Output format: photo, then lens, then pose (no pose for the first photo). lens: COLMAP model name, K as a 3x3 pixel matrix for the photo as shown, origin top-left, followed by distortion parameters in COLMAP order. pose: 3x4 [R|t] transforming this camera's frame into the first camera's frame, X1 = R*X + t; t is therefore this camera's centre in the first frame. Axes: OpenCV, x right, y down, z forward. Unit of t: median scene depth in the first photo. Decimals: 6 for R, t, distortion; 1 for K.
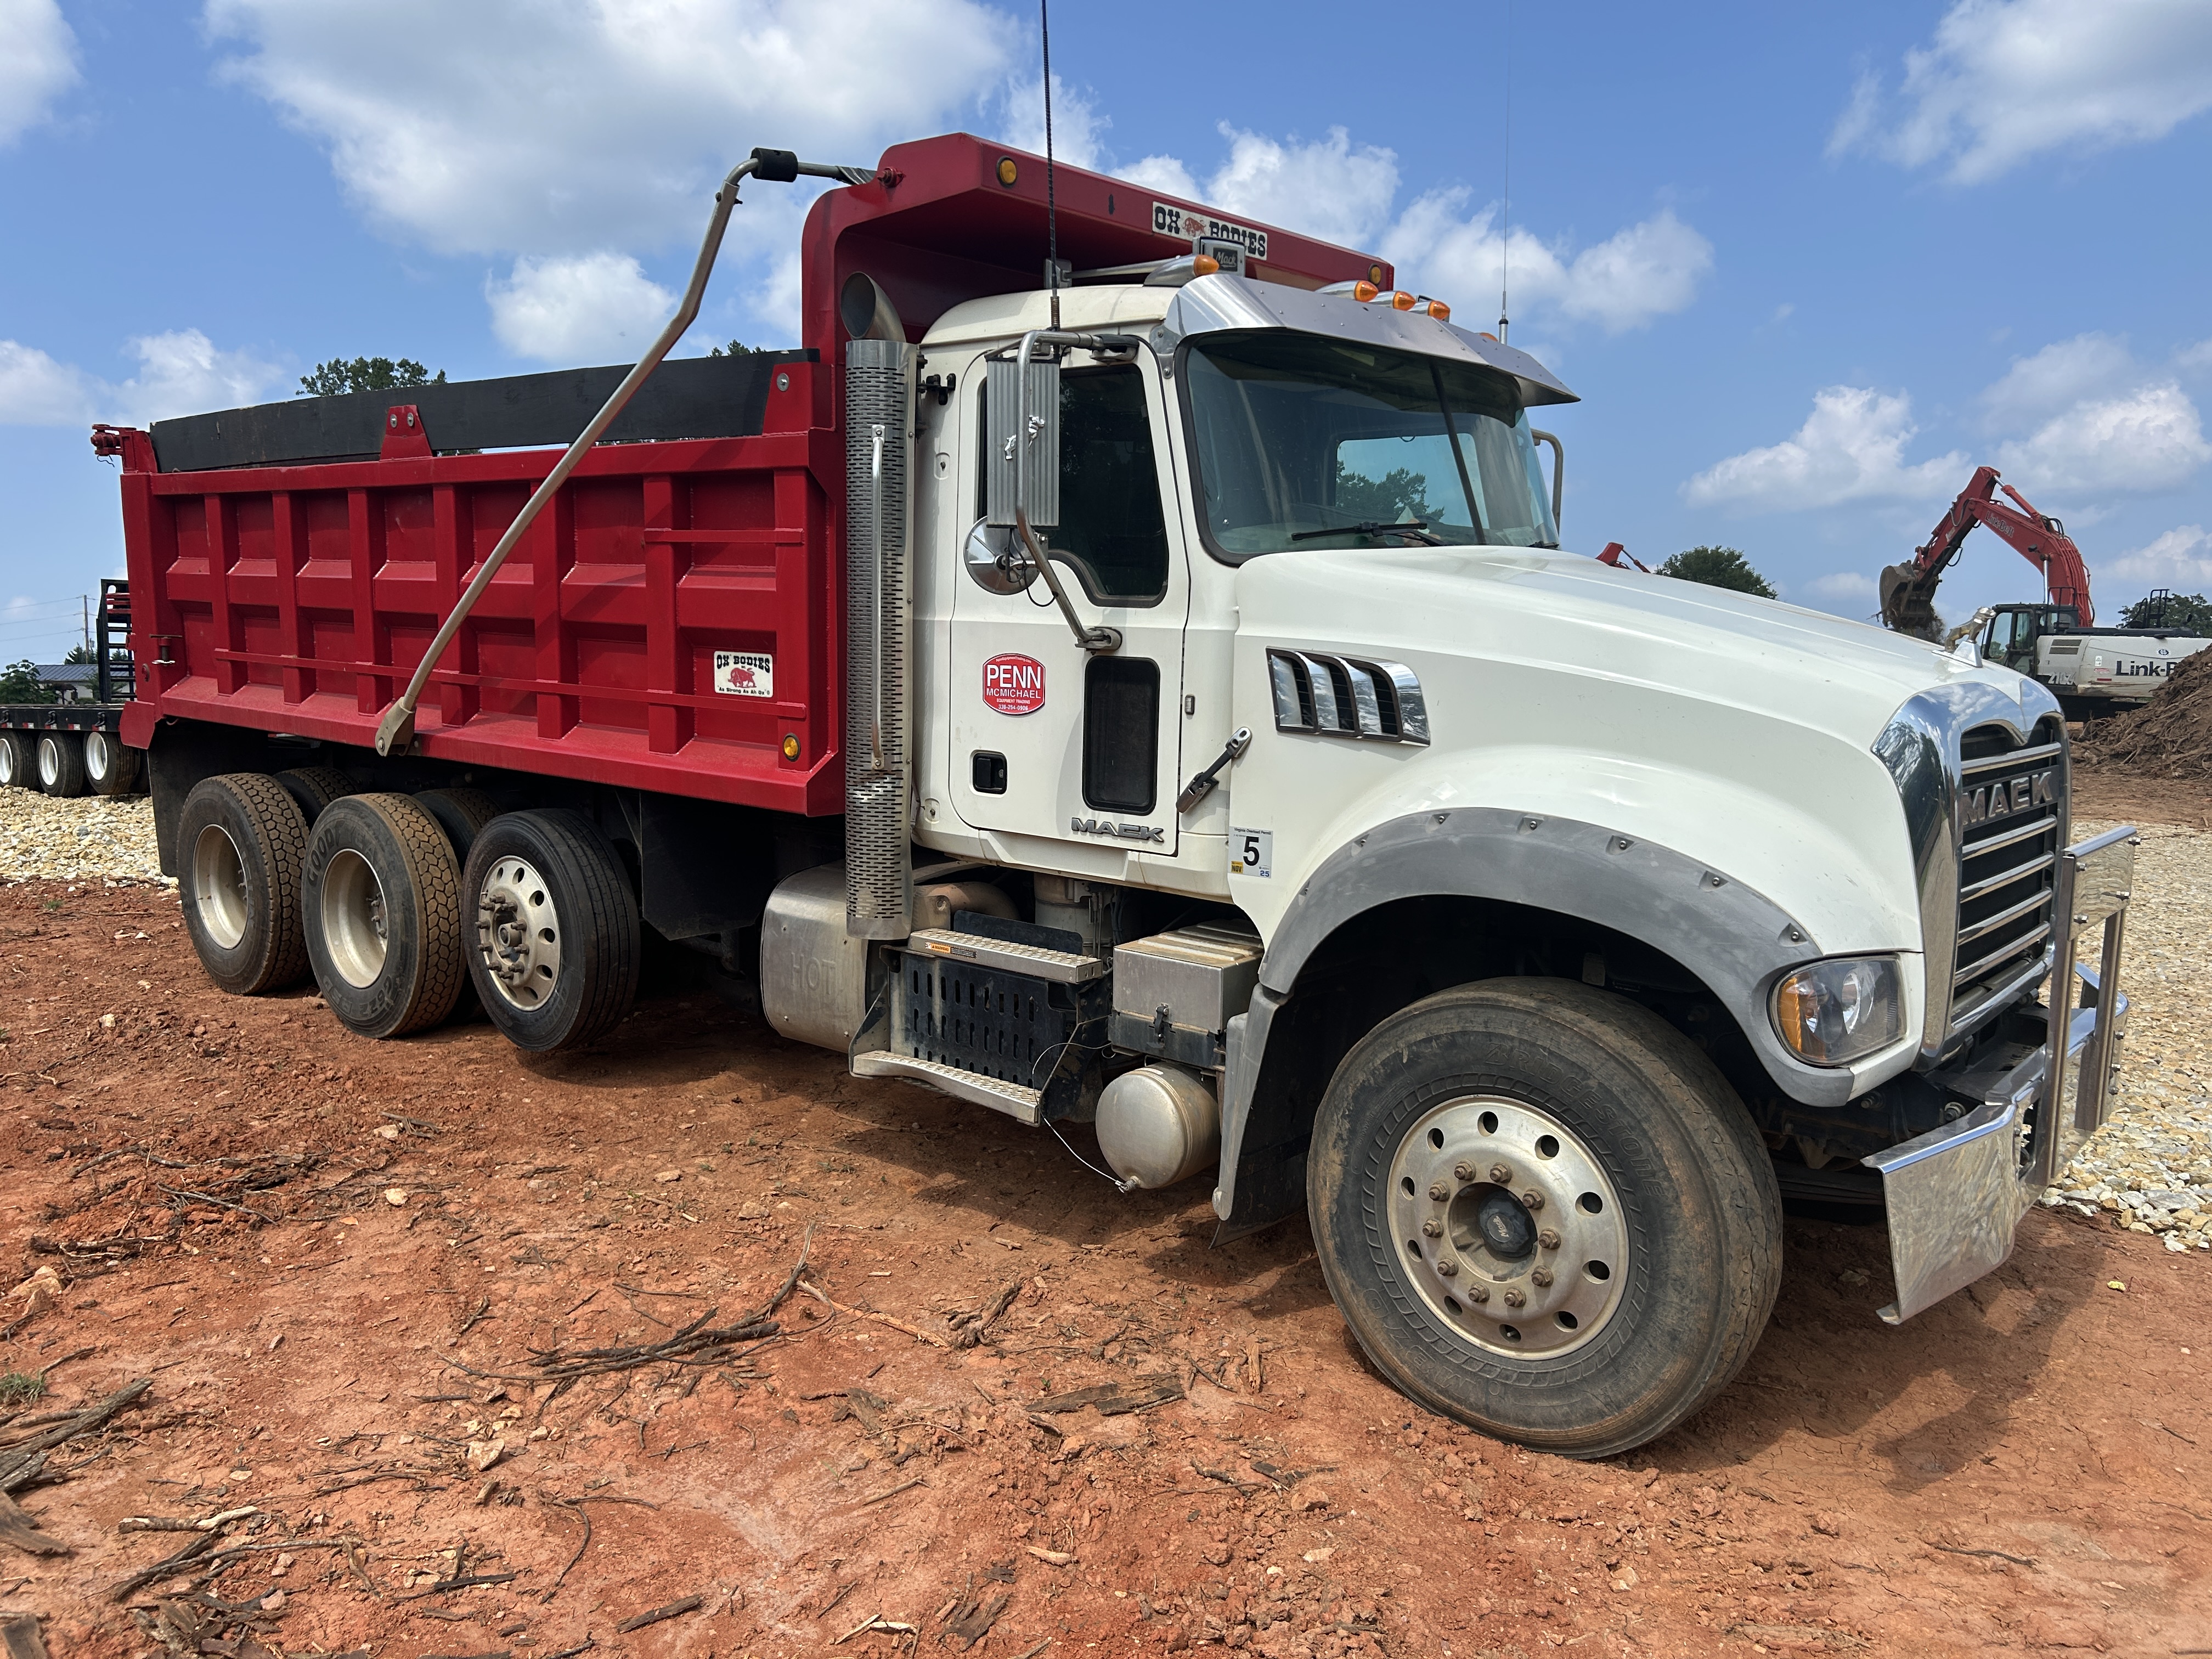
lens RADIAL K [[1656.3, 0, 1102.4], [0, 1656.3, 779.5], [0, 0, 1]] dist [0.067846, -0.072059]
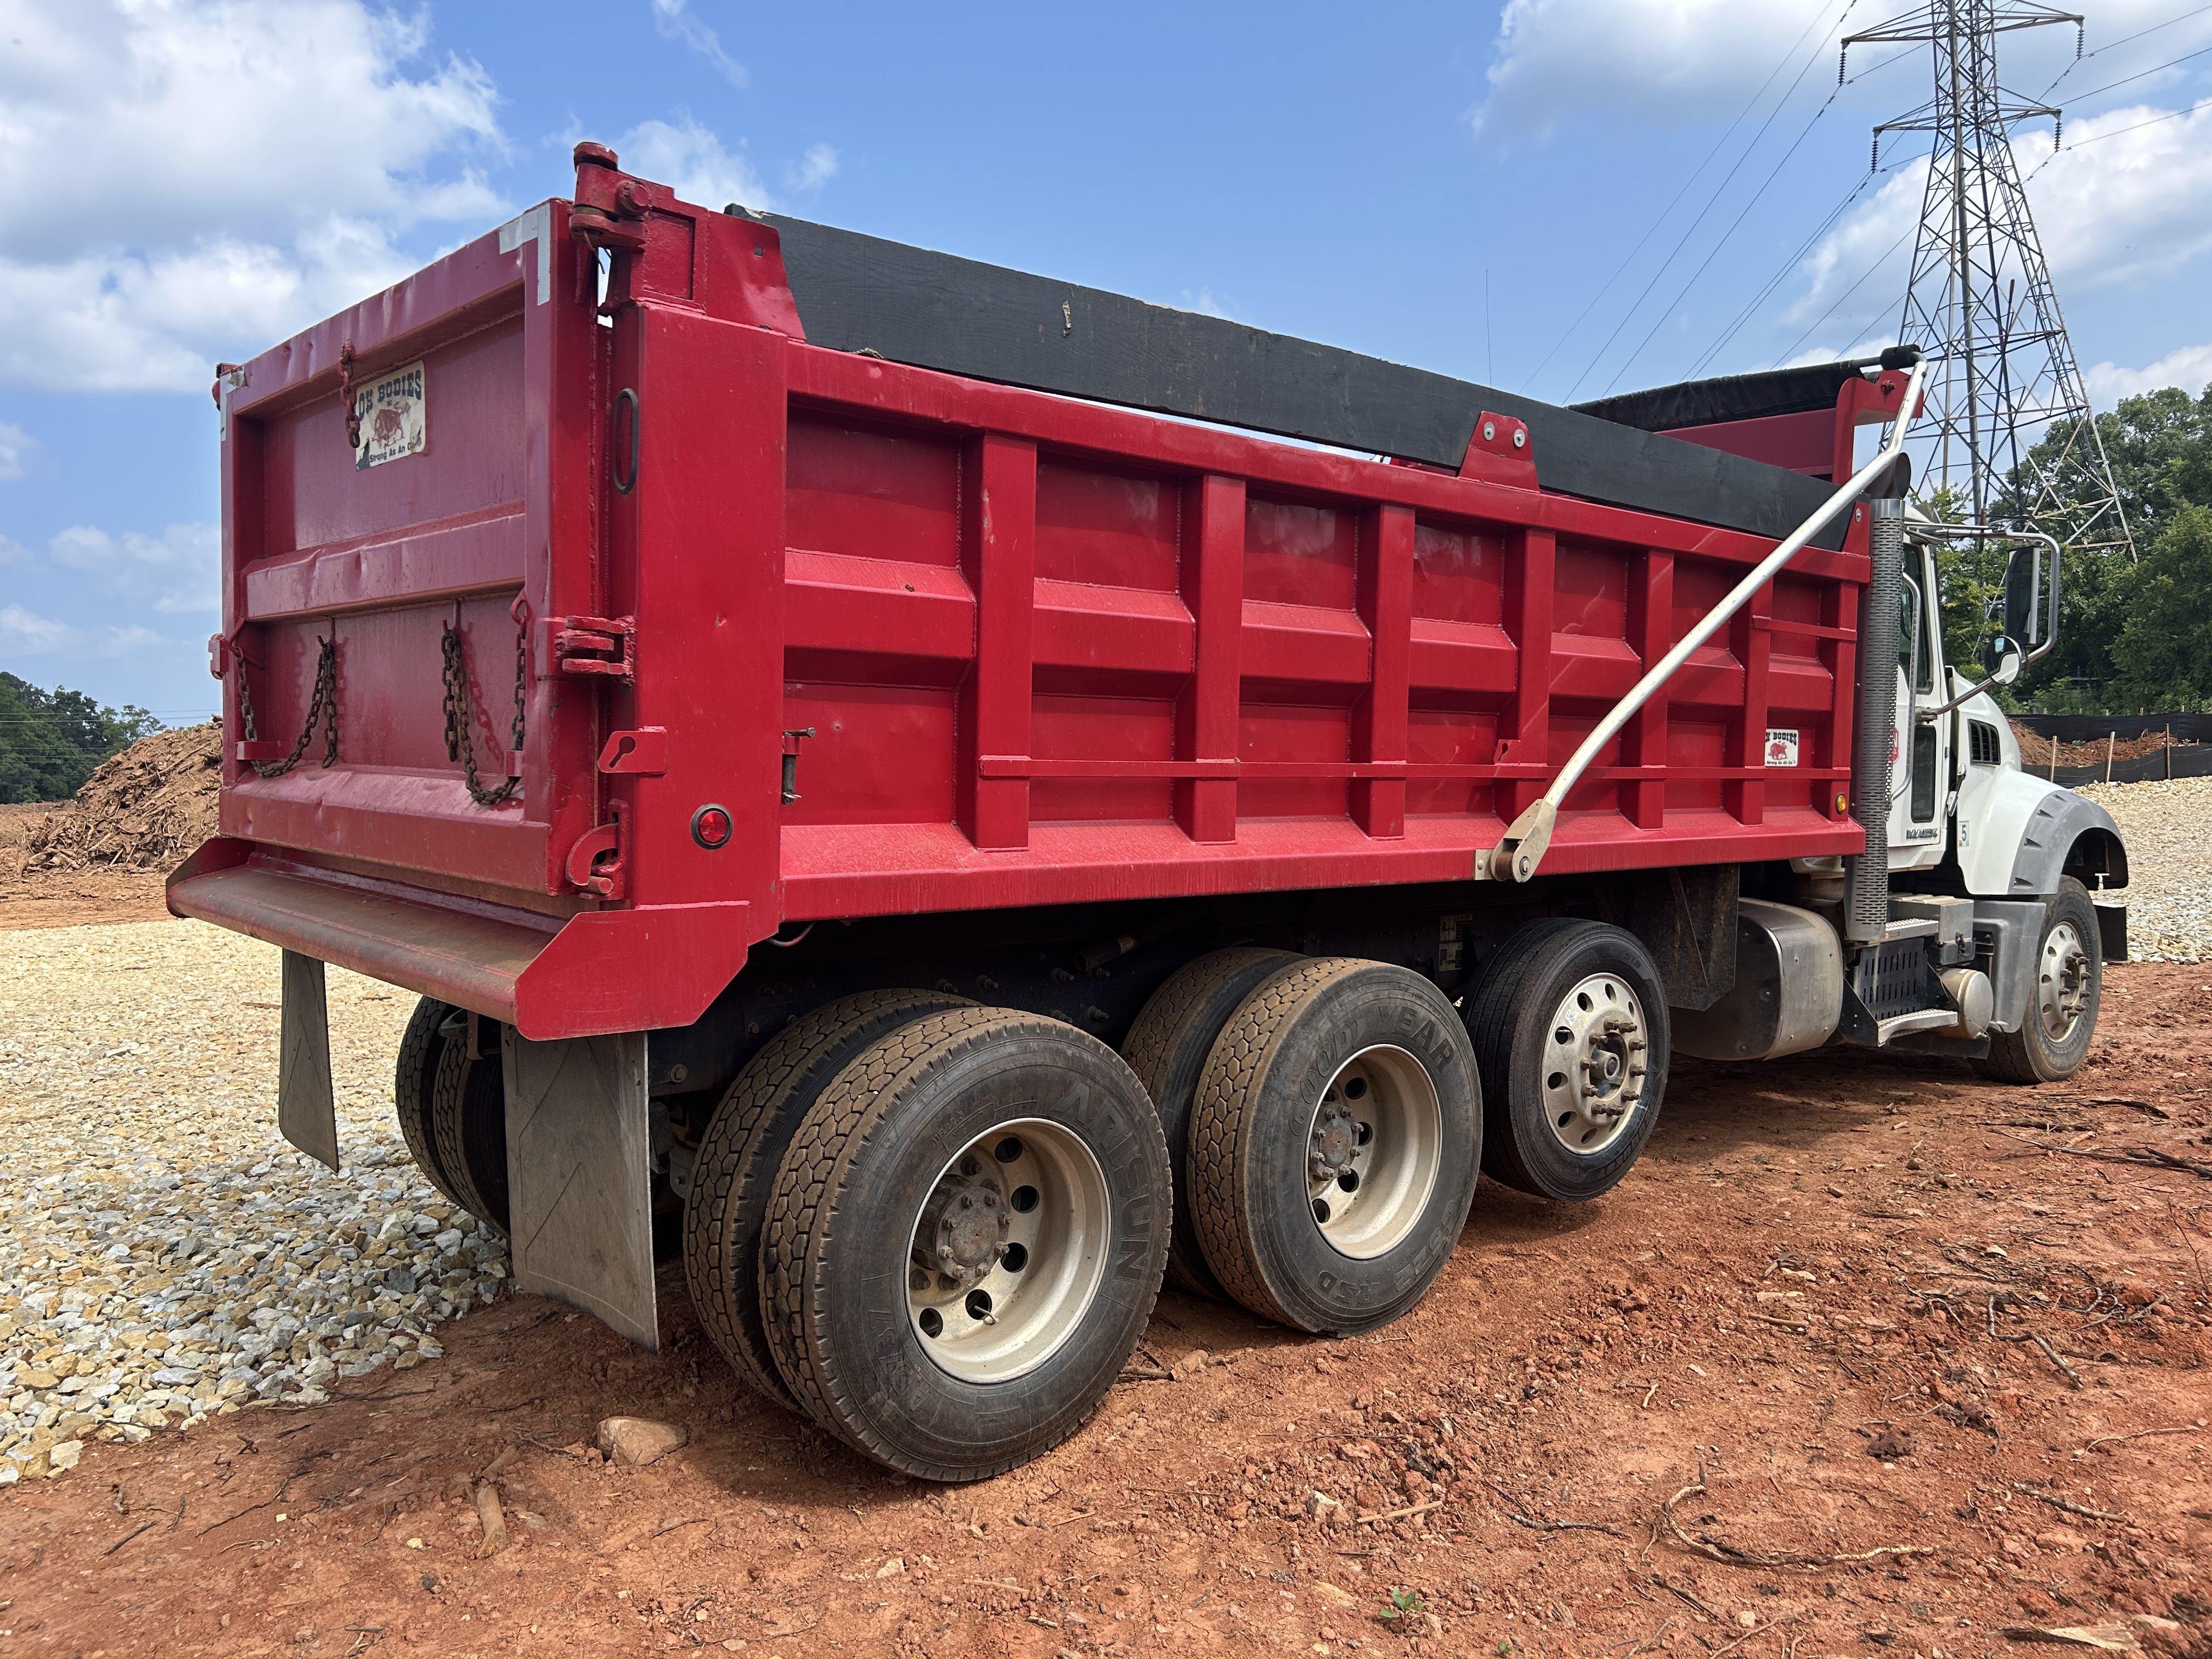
lens RADIAL K [[1644.6, 0, 1106.0], [0, 1644.6, 829.5], [0, 0, 1]] dist [0.062509, -0.066334]
pose [[0.135180, -0.088055, 0.986901, -1.398076], [0.072986, 0.994222, 0.078711, -0.130623], [-0.988129, 0.061390, 0.140826, 1.297601]]
